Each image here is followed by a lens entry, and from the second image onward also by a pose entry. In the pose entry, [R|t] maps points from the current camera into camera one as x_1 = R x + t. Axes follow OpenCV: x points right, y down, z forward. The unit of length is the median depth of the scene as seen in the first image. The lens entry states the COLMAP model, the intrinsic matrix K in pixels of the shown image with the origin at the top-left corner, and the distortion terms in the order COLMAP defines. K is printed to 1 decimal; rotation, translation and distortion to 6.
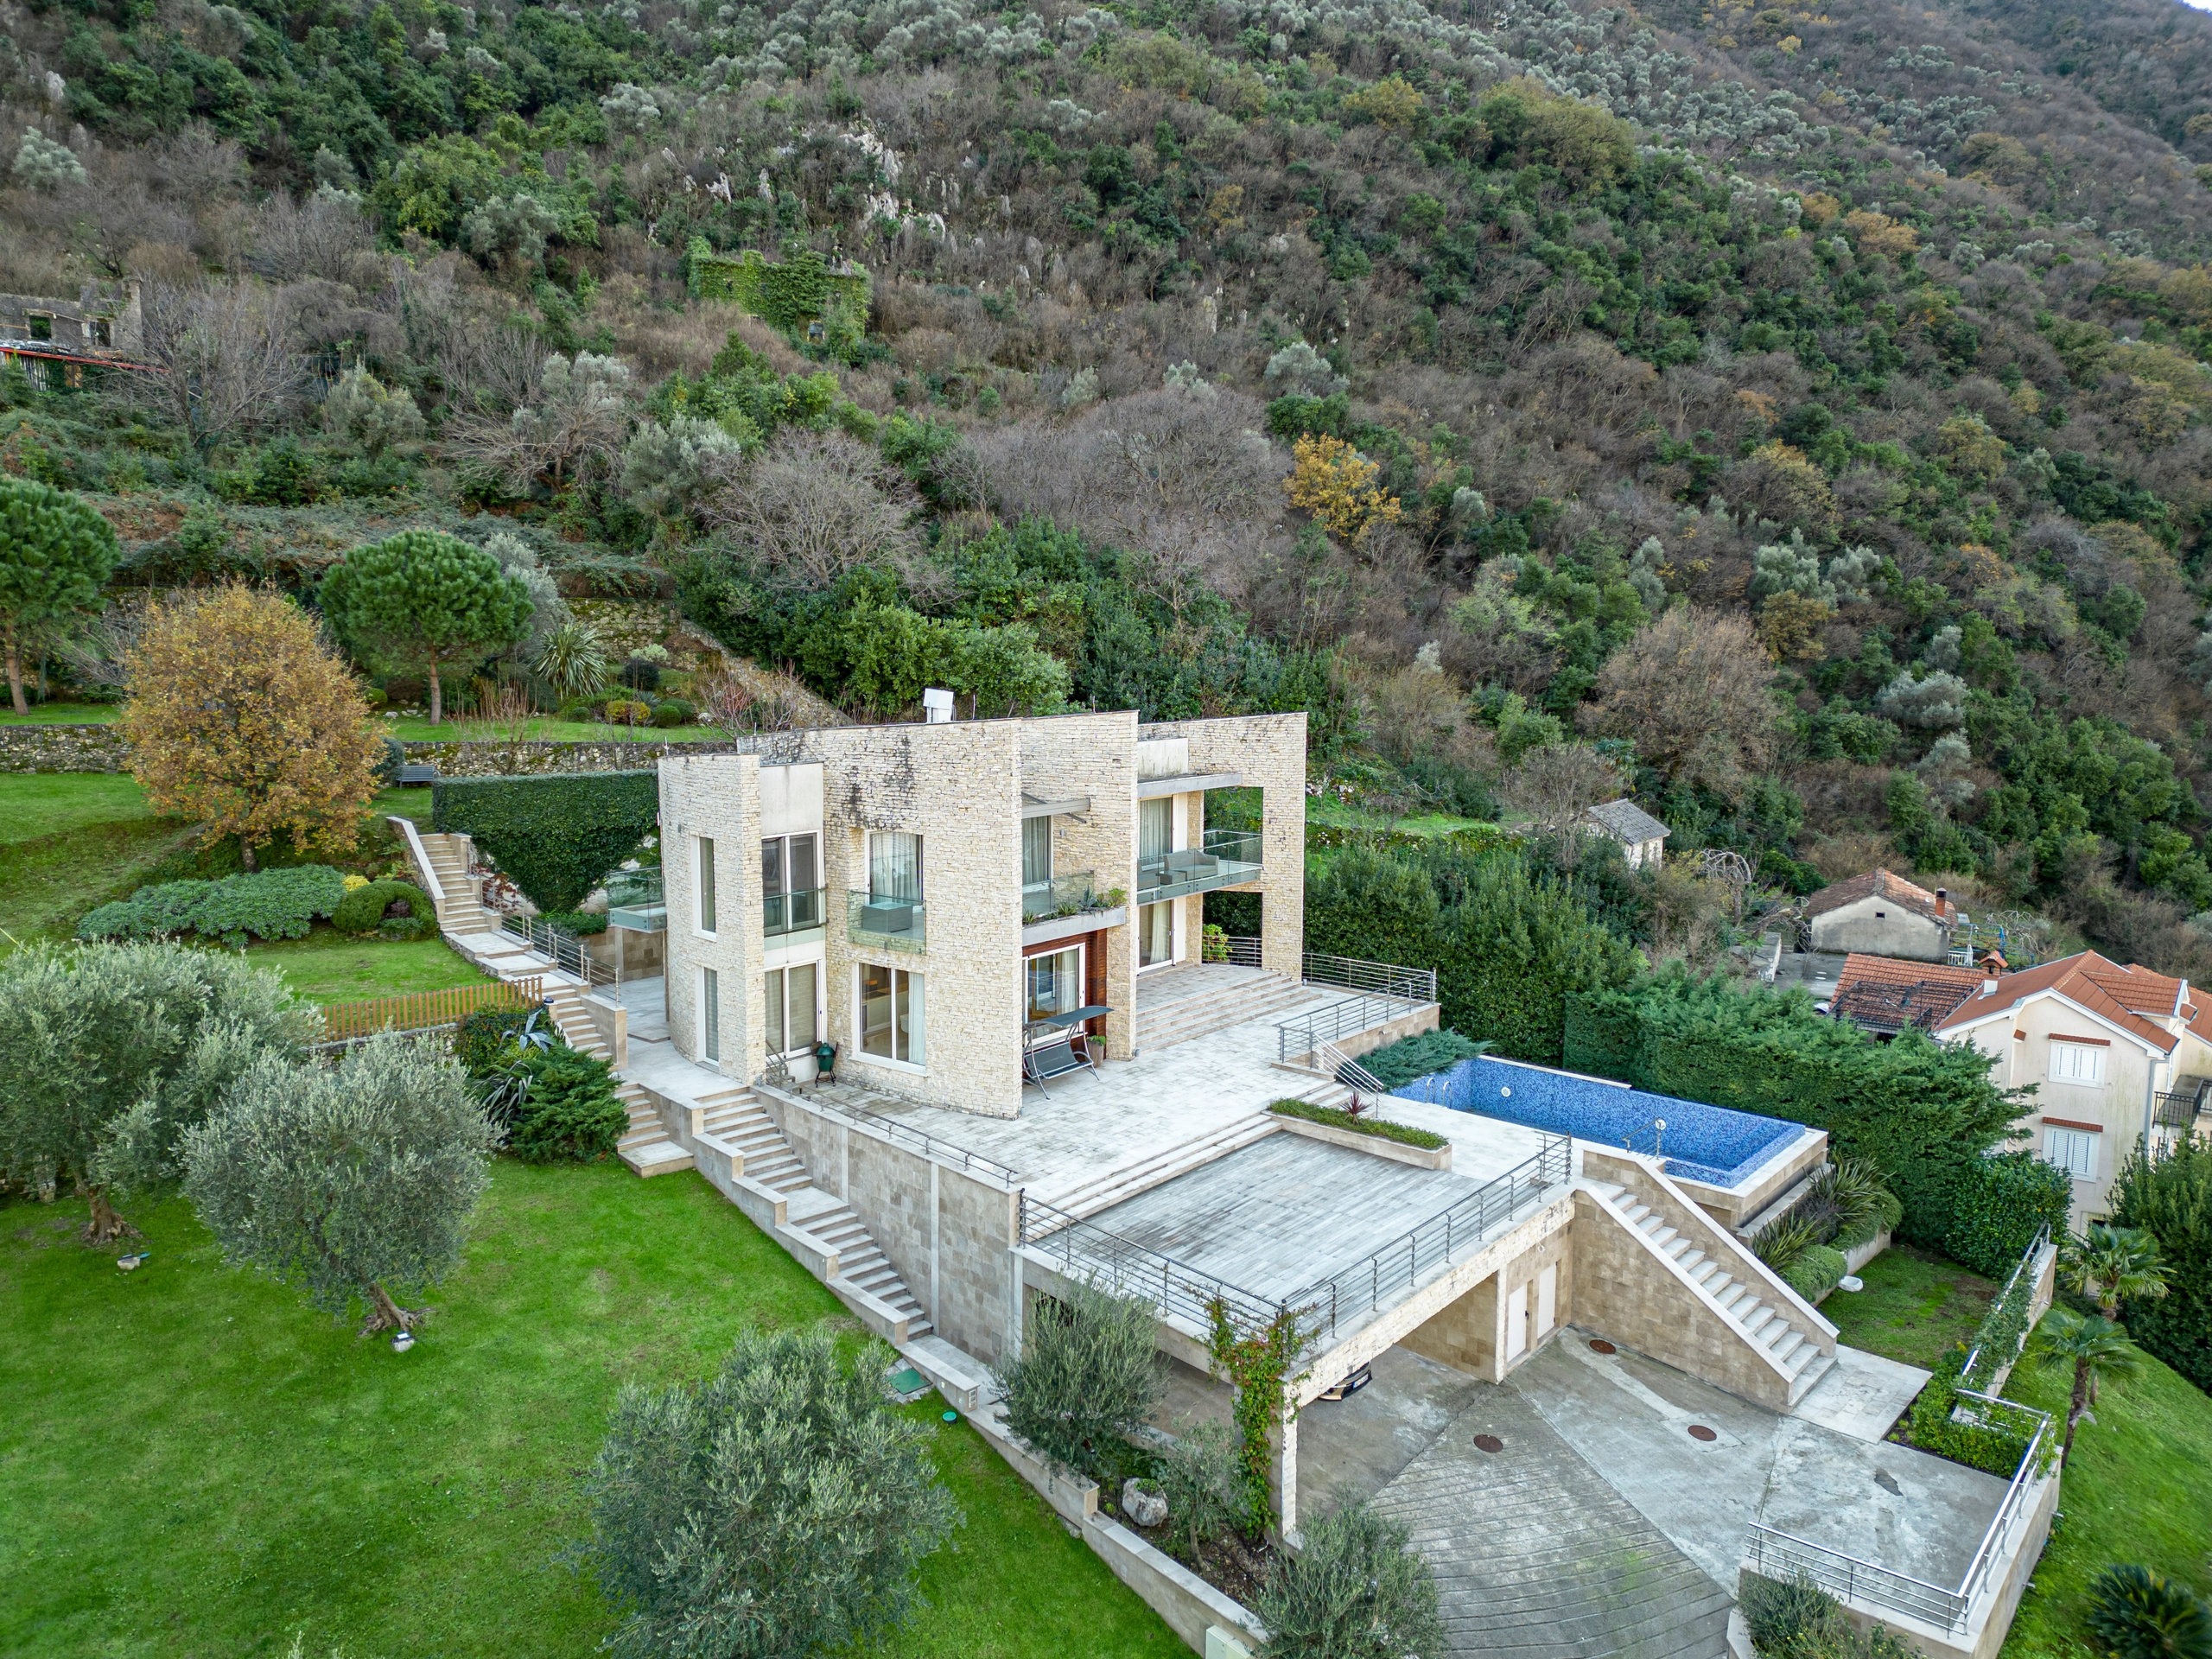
lens RADIAL K [[1536.5, 0, 1106.0], [0, 1536.5, 829.5], [0, 0, 1]] dist [0.073802, -0.065264]
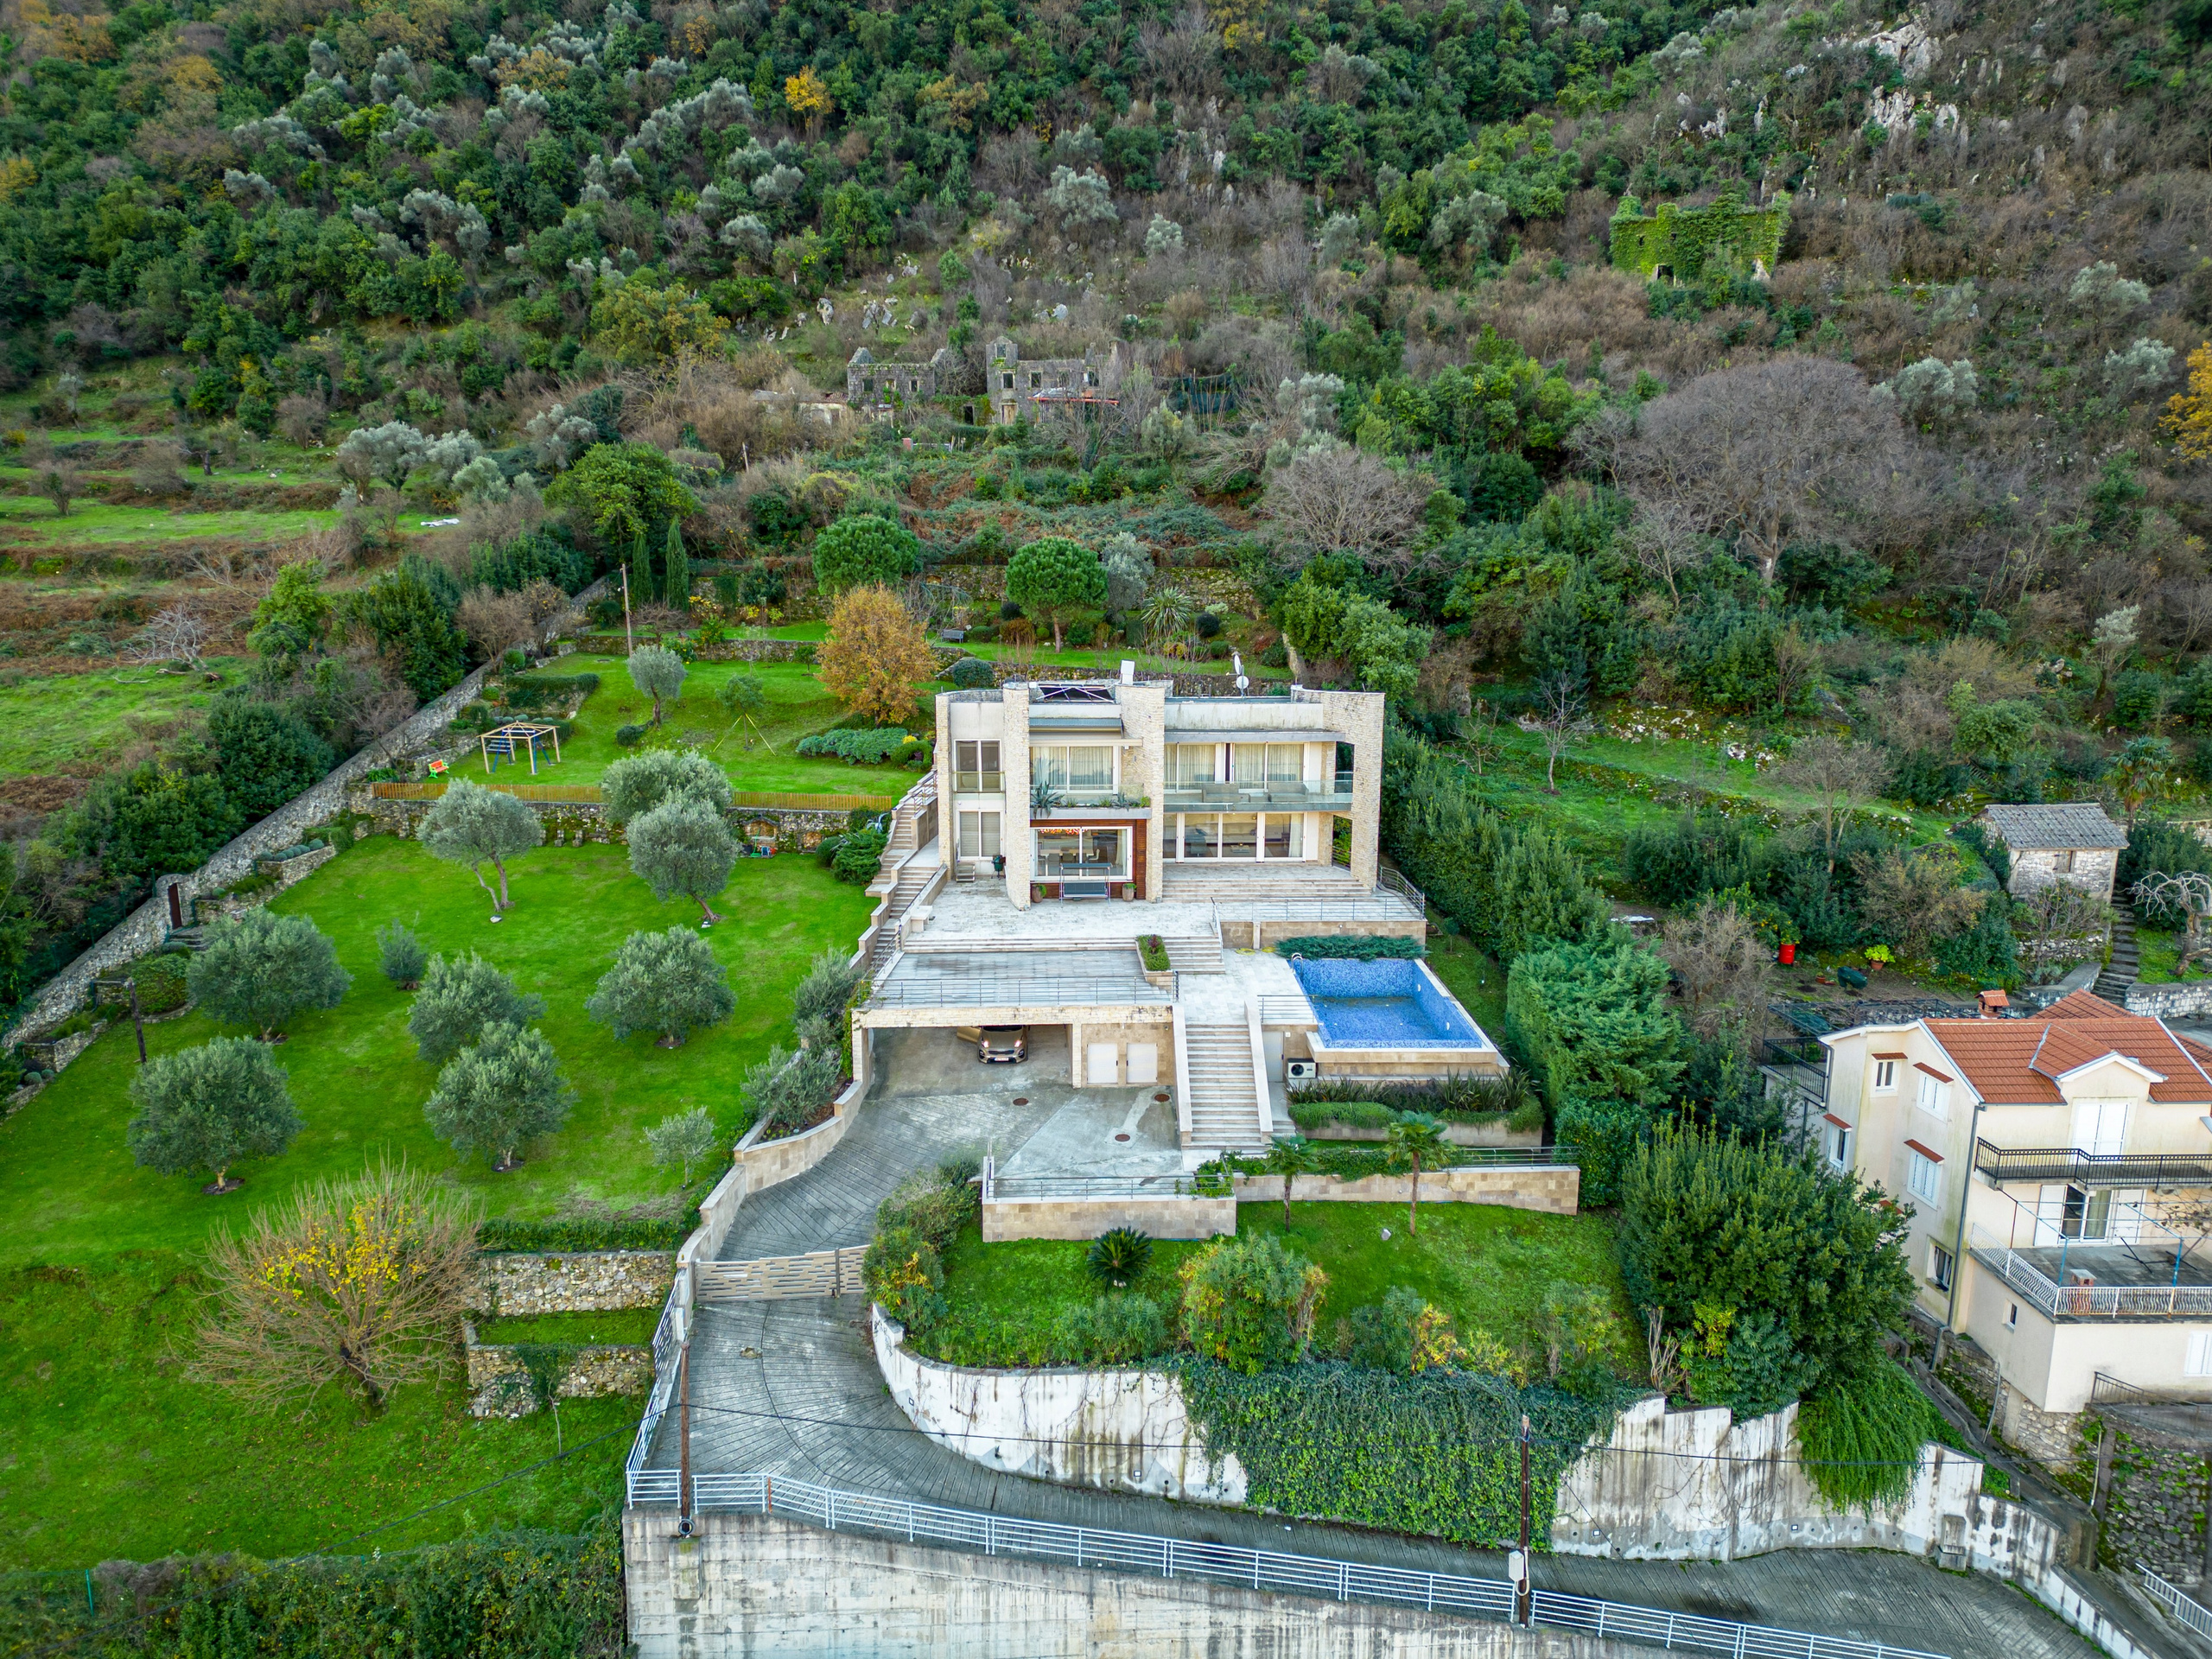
lens RADIAL K [[1536.5, 0, 1106.0], [0, 1536.5, 829.5], [0, 0, 1]] dist [0.073802, -0.065264]
pose [[0.675572, 0.155066, -0.720803, 0.965740], [-0.091794, 0.987716, 0.126452, -0.107386], [0.731557, -0.019262, 0.681508, -0.116983]]
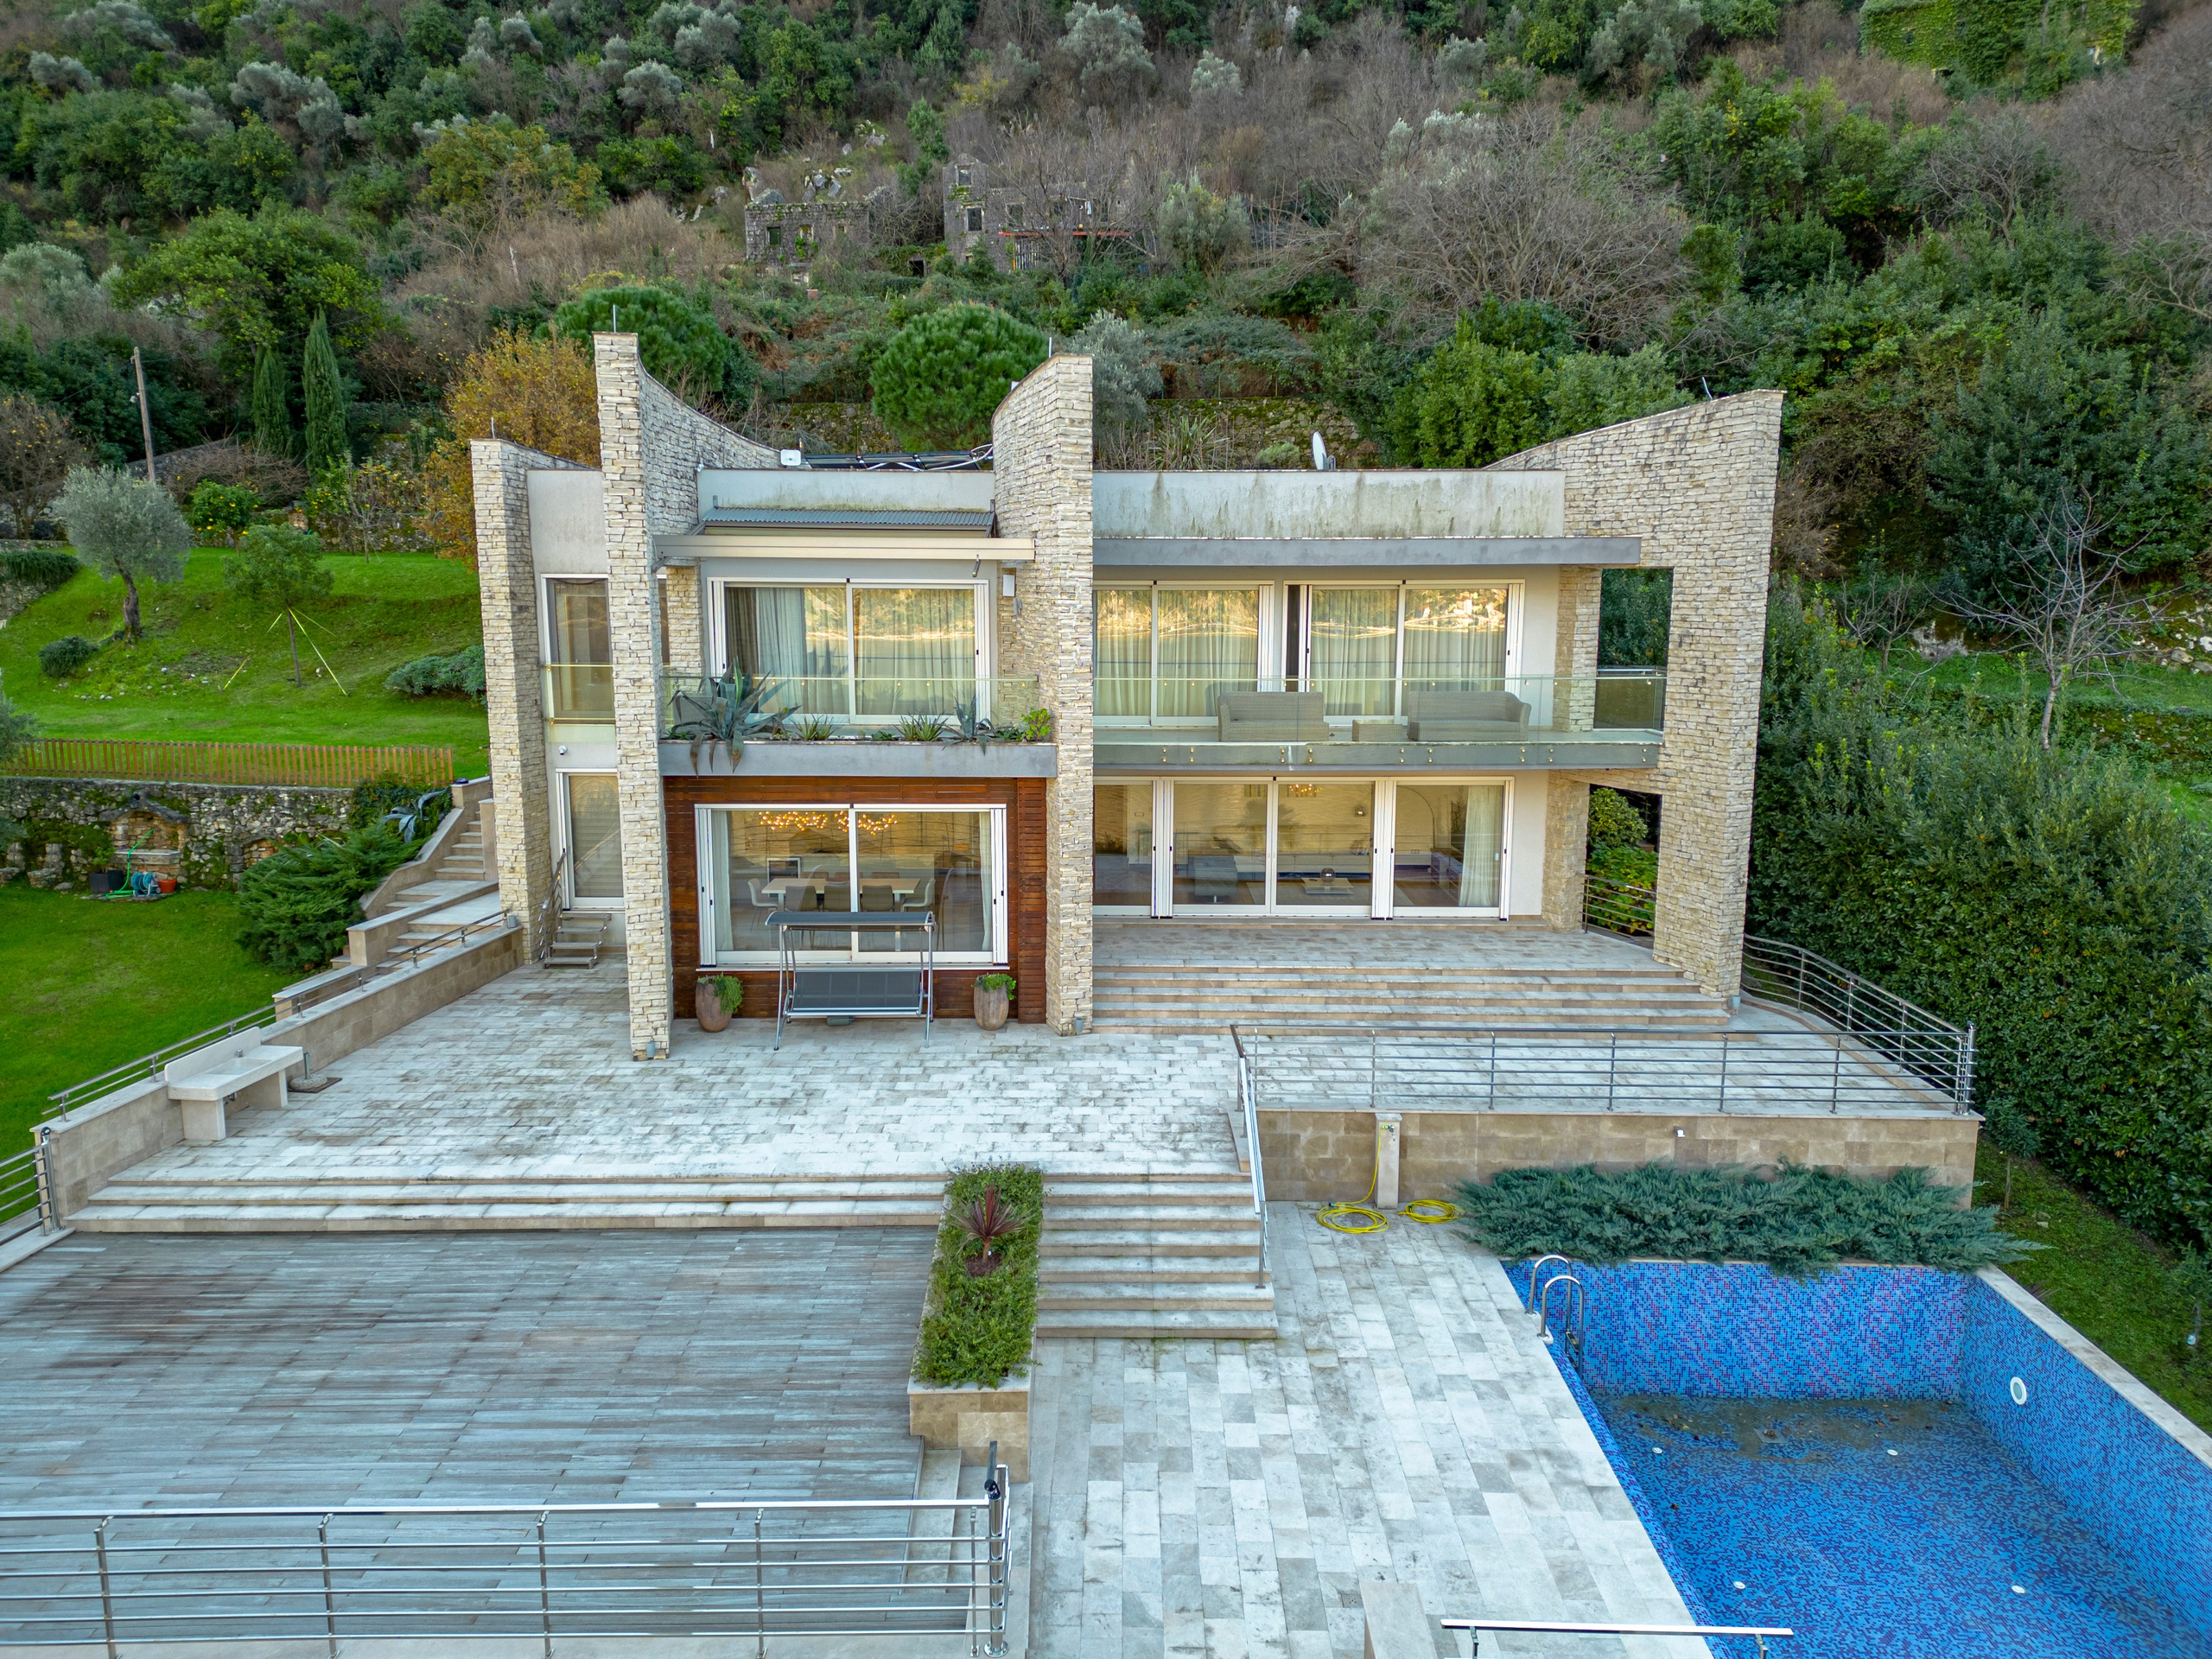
lens RADIAL K [[1536.5, 0, 1106.0], [0, 1536.5, 829.5], [0, 0, 1]] dist [0.073802, -0.065264]
pose [[0.638724, 0.120777, -0.759897, 0.359182], [-0.094417, 0.992443, 0.078377, 0.030454], [0.763621, 0.021686, 0.645301, 0.564990]]
